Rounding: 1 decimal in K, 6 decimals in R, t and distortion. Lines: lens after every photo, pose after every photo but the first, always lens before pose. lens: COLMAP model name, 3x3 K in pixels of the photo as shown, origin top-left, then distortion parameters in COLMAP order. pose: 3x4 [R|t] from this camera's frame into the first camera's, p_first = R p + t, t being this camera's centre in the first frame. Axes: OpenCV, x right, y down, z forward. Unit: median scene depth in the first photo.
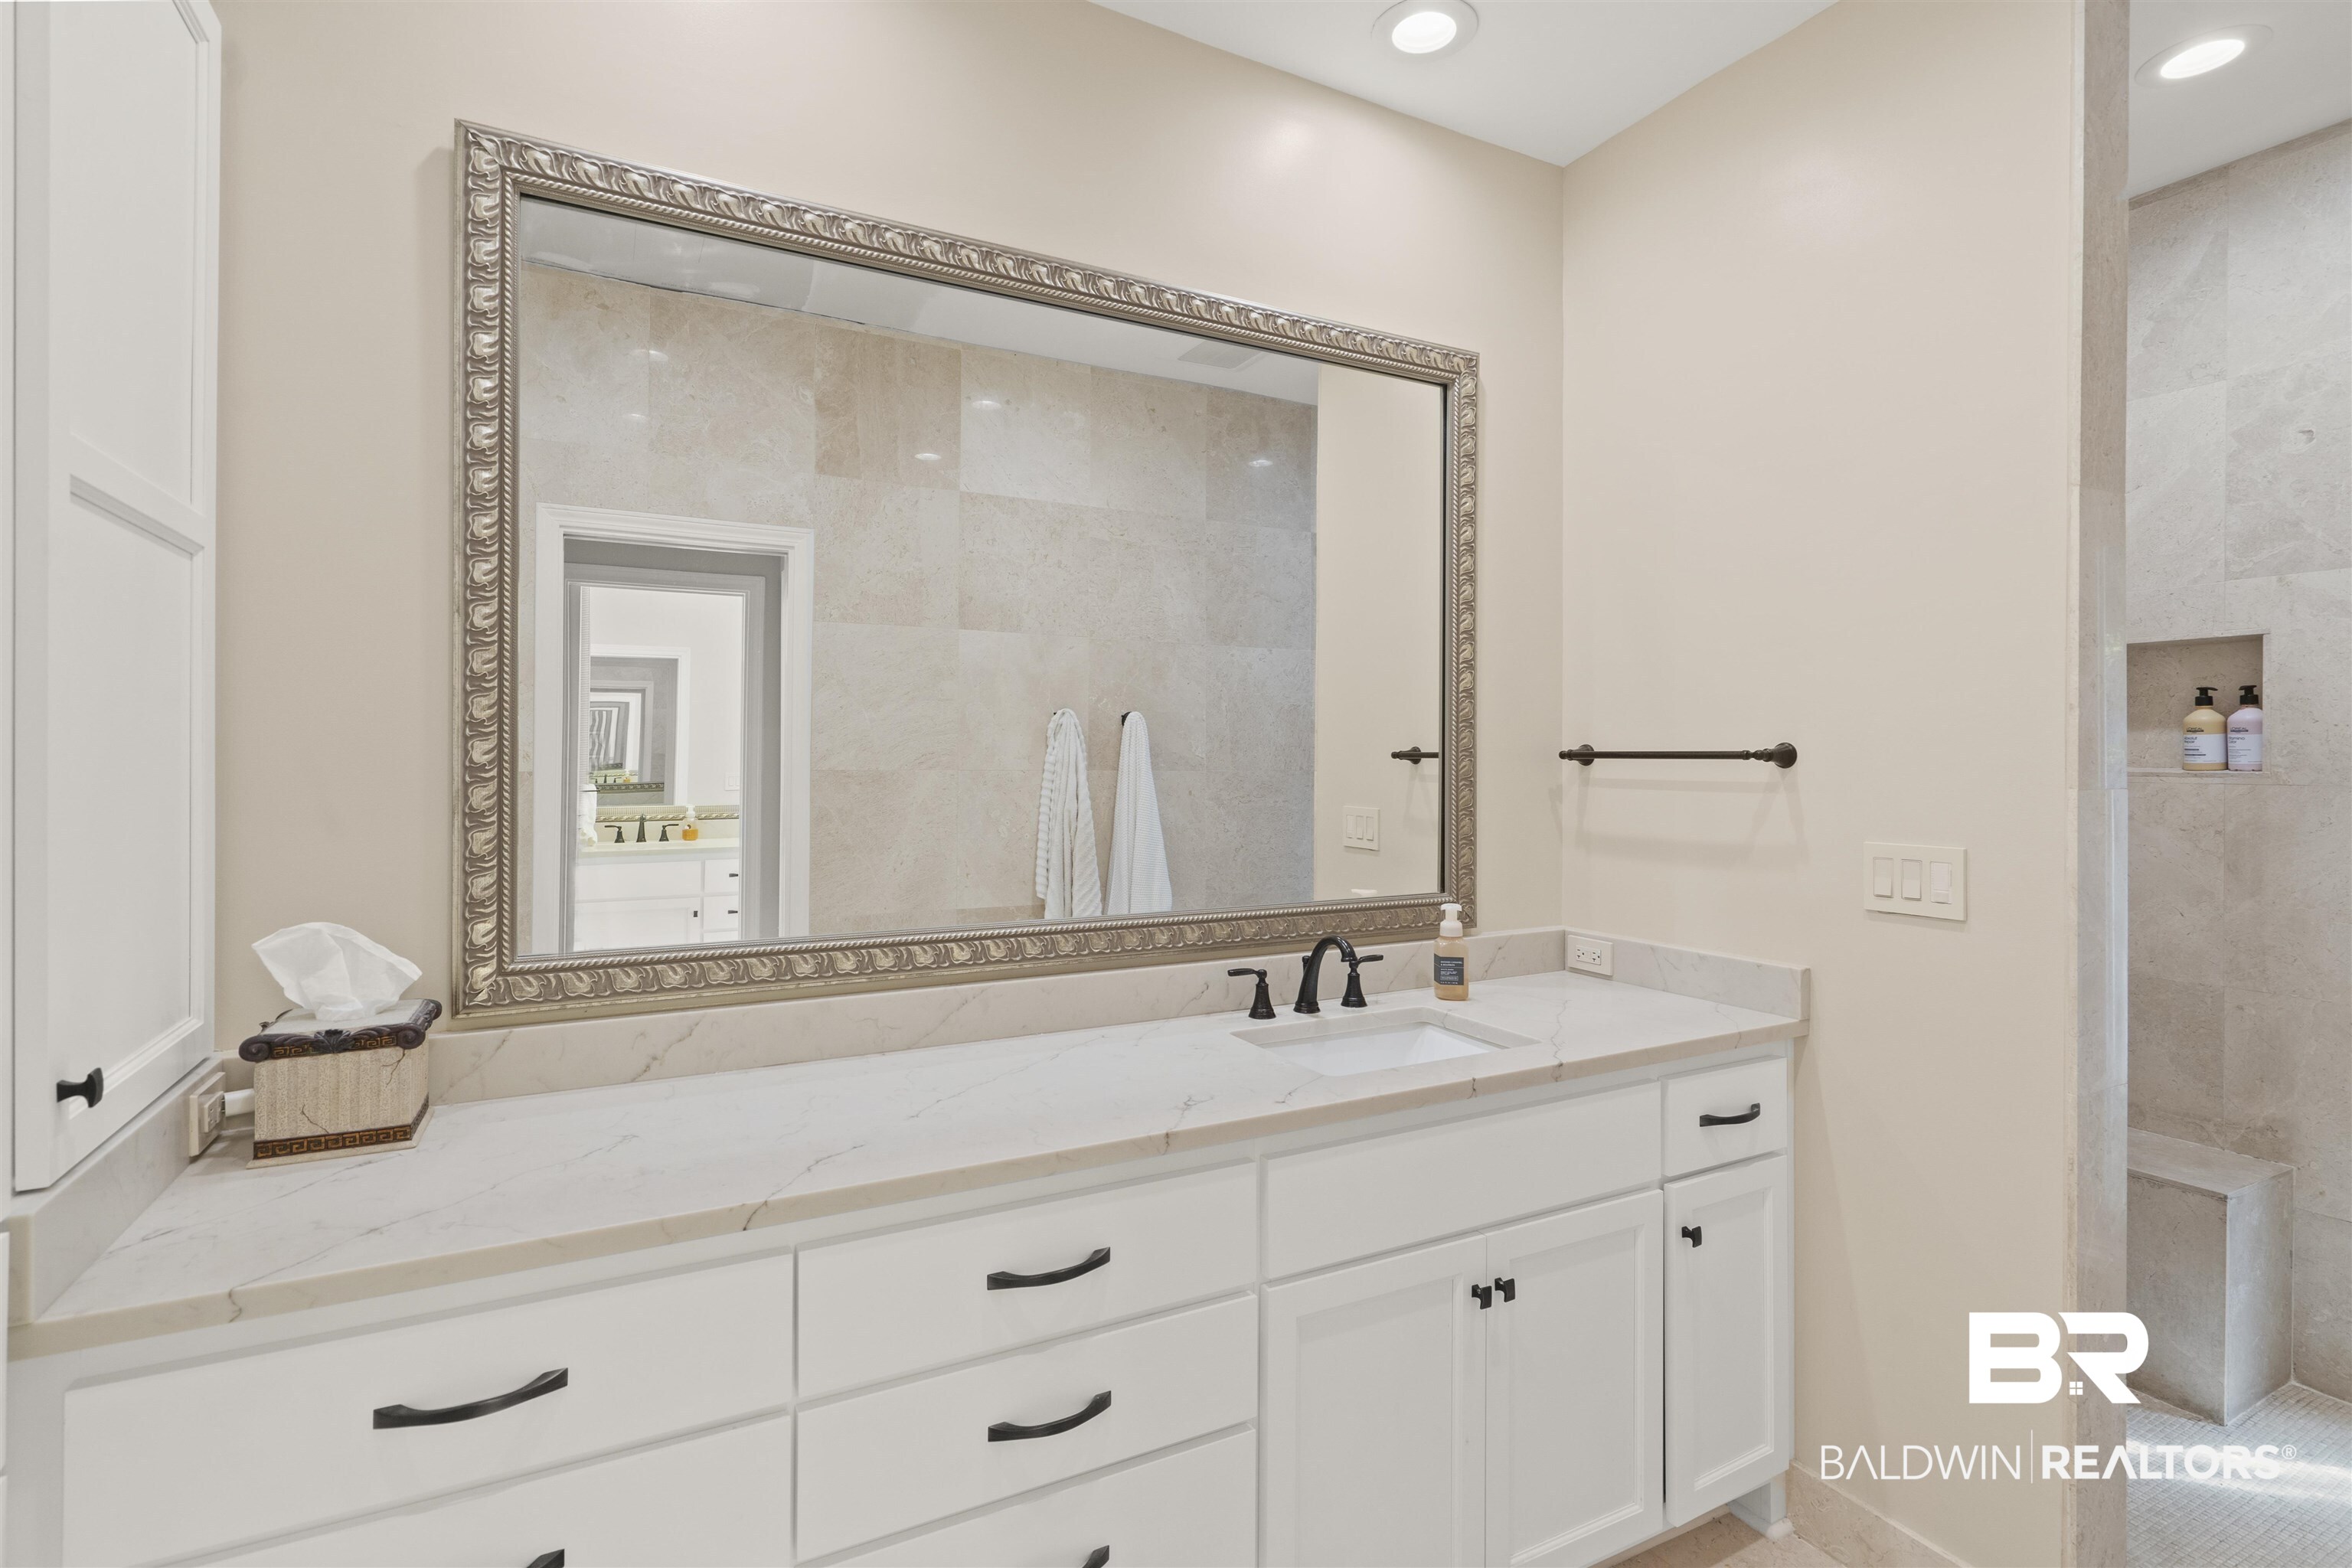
lens RADIAL K [[1094.7, 0, 1171.5], [0, 1094.7, 748.6], [0, 0, 1]] dist [0.000607, 0.000372]
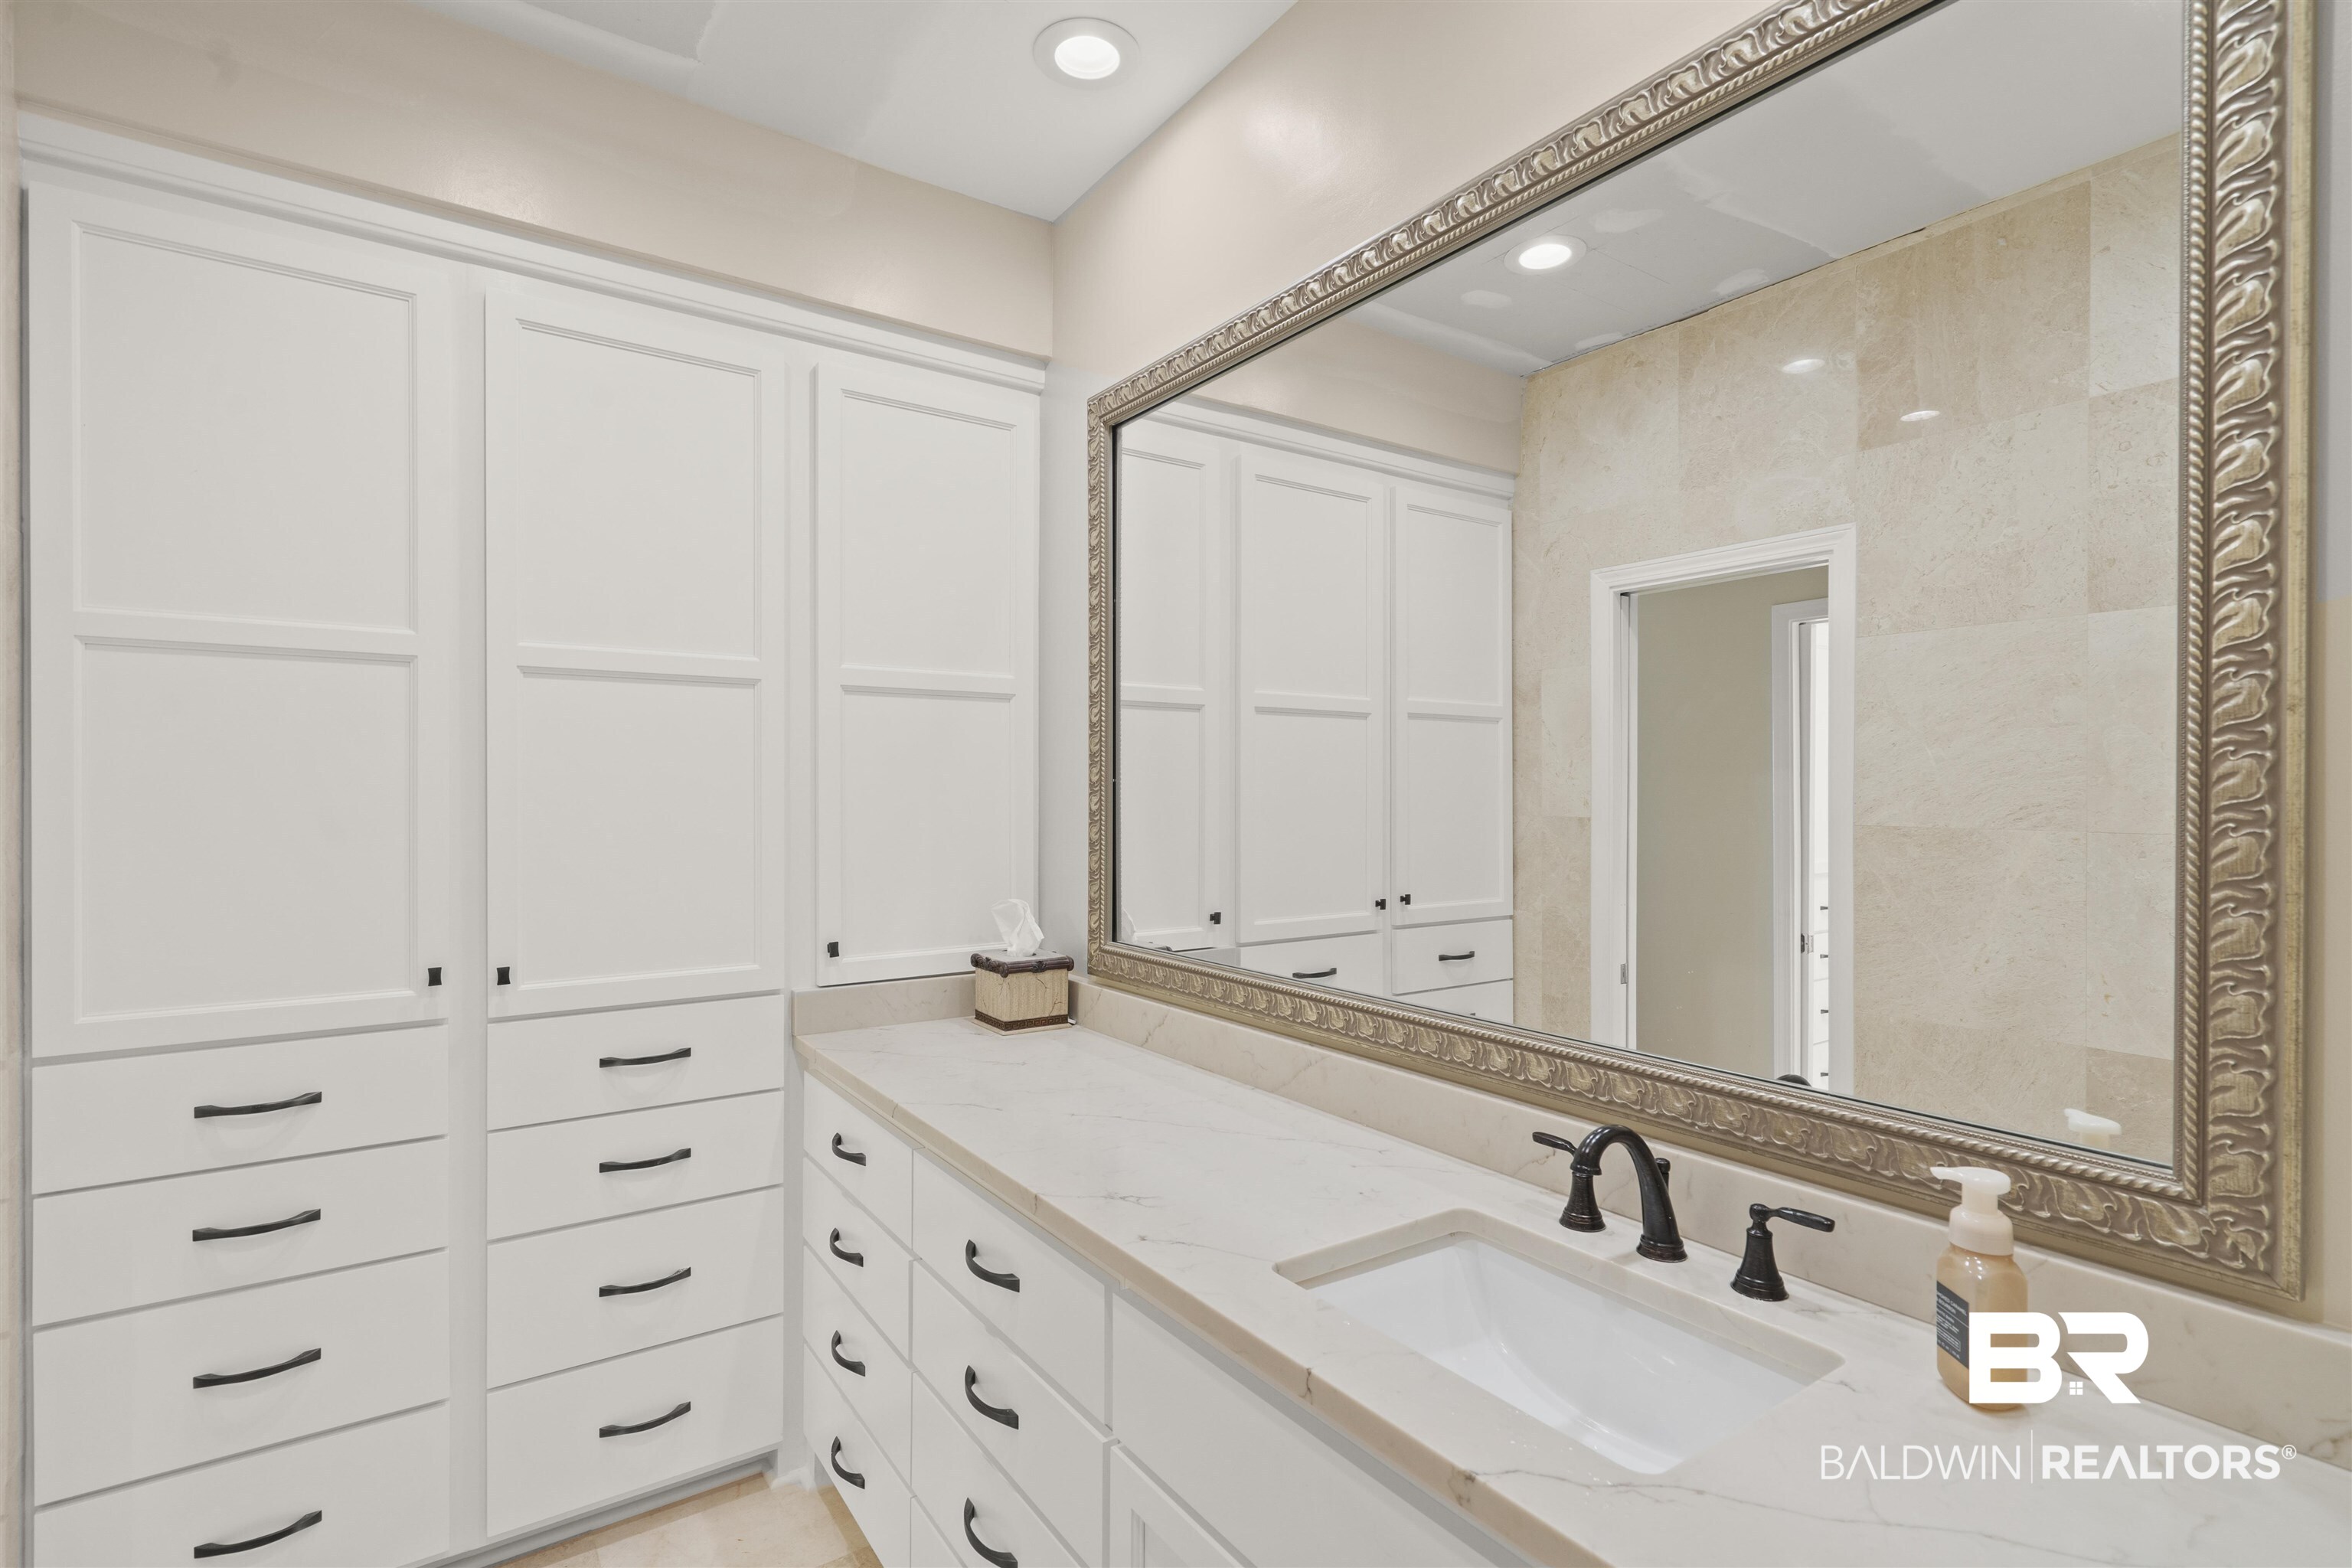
lens RADIAL K [[1116.2, 0, 1176.0], [0, 1116.2, 784.0], [0, 0, 1]] dist [-0.001150, 0.000272]
pose [[0.128130, -0.012376, -0.991680, 1.766915], [0.002459, 0.999923, -0.012161, -0.007521], [0.991754, -0.000880, 0.128150, 1.732898]]
